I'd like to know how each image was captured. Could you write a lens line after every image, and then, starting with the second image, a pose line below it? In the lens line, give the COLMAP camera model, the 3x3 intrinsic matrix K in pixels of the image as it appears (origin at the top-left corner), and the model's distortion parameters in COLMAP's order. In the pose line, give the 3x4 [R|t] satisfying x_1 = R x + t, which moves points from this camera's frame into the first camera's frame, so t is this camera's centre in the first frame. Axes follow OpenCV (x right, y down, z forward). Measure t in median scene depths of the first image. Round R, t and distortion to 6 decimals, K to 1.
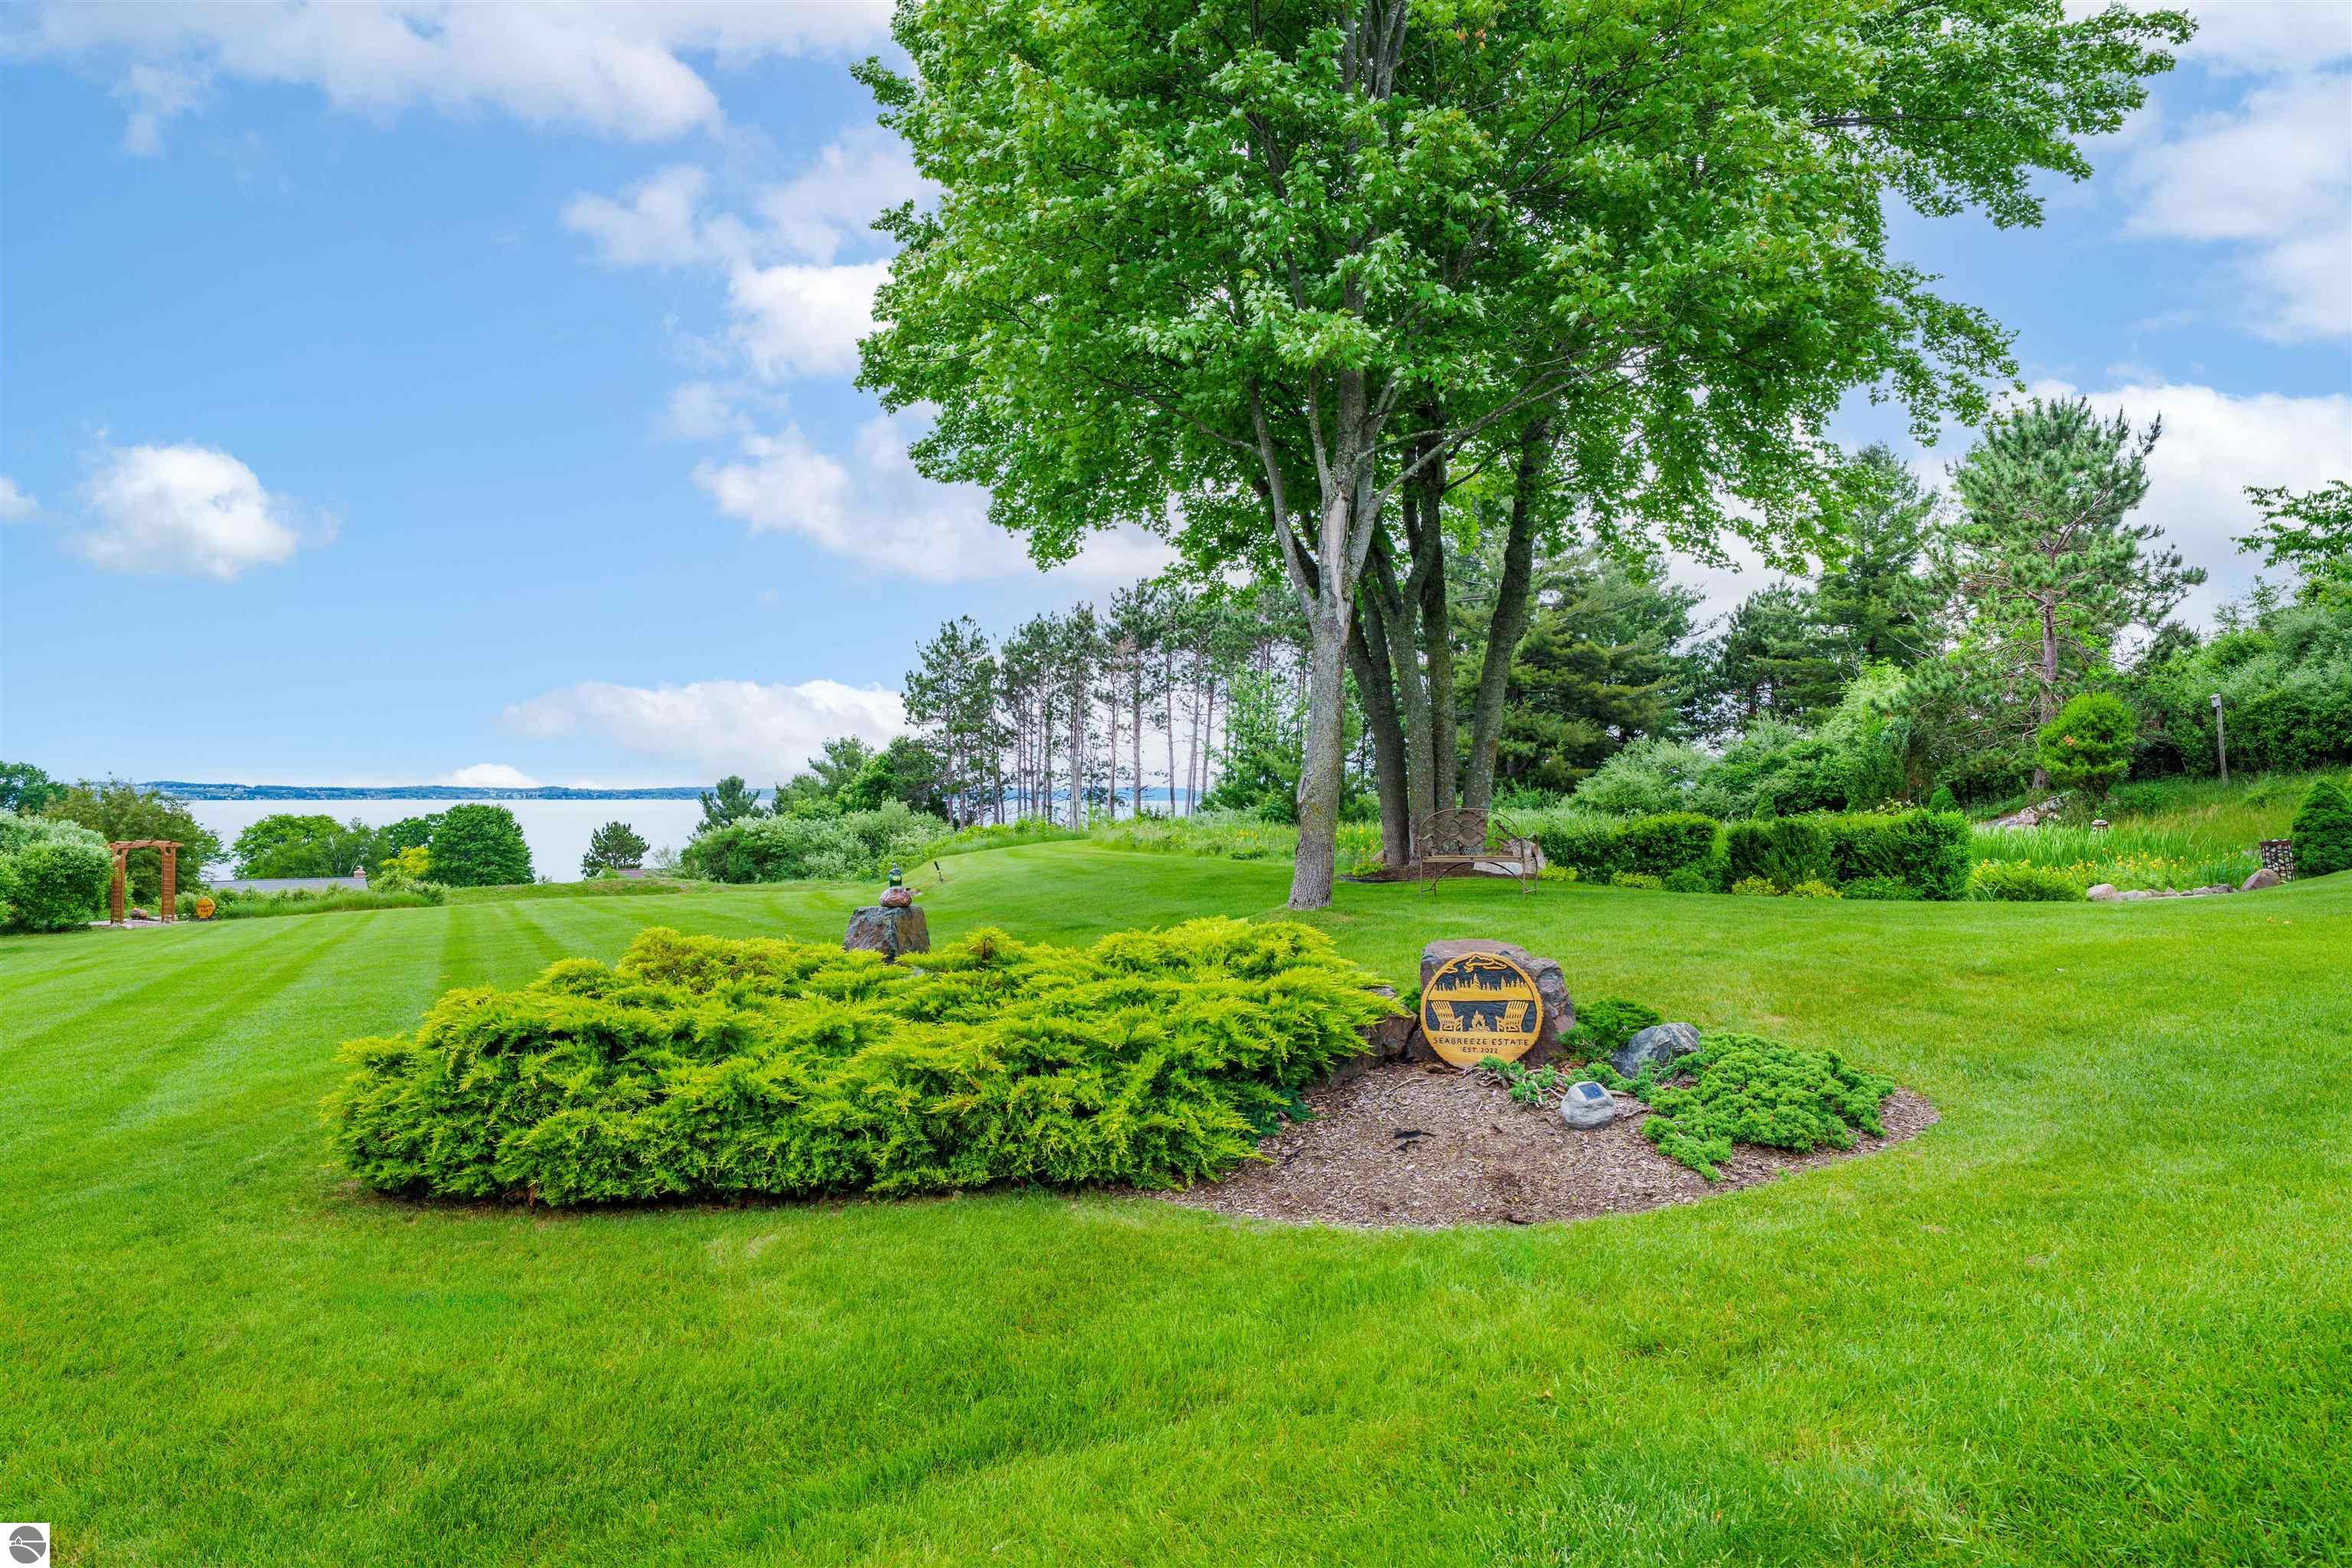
lens RADIAL K [[1423.2, 0, 1176.0], [0, 1423.2, 784.0], [0, 0, 1]] dist [-0.000901, 0.000356]
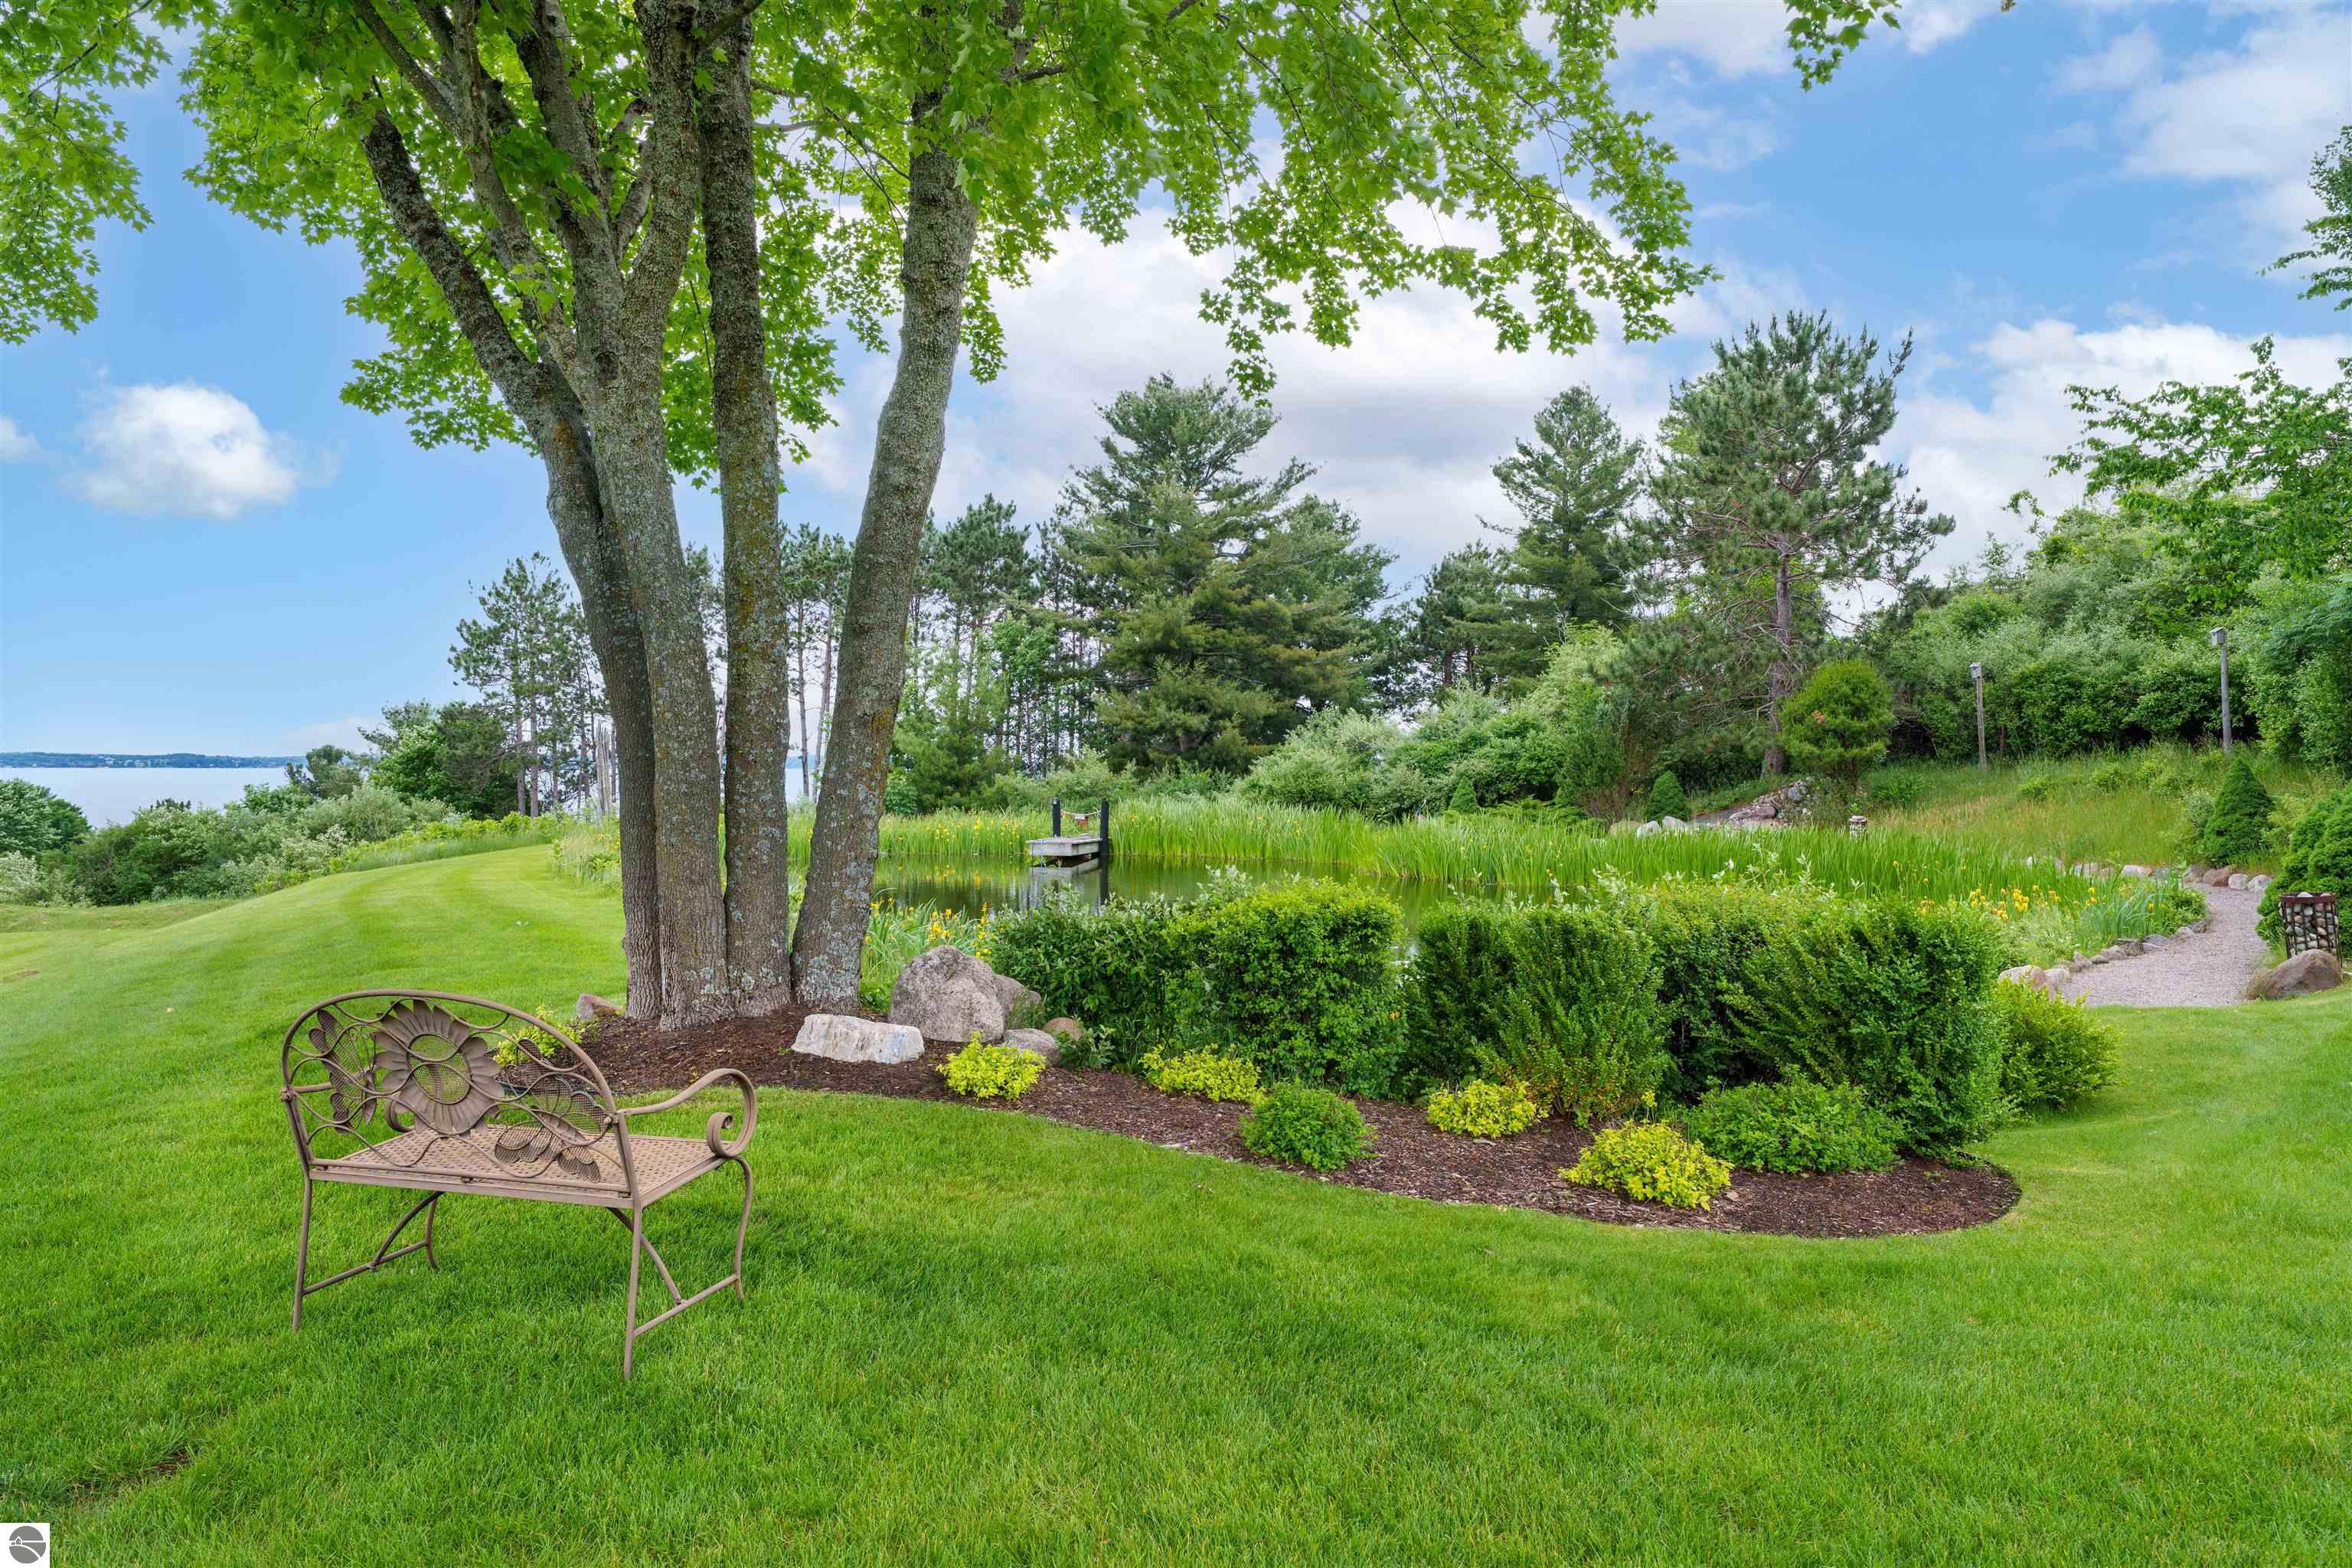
lens RADIAL K [[1423.2, 0, 1176.0], [0, 1423.2, 784.0], [0, 0, 1]] dist [-0.000901, 0.000356]
pose [[0.980316, -0.002220, 0.197421, 0.080133], [-0.002066, 0.999767, 0.021500, -0.006758], [-0.197423, -0.021485, 0.980083, 0.206219]]
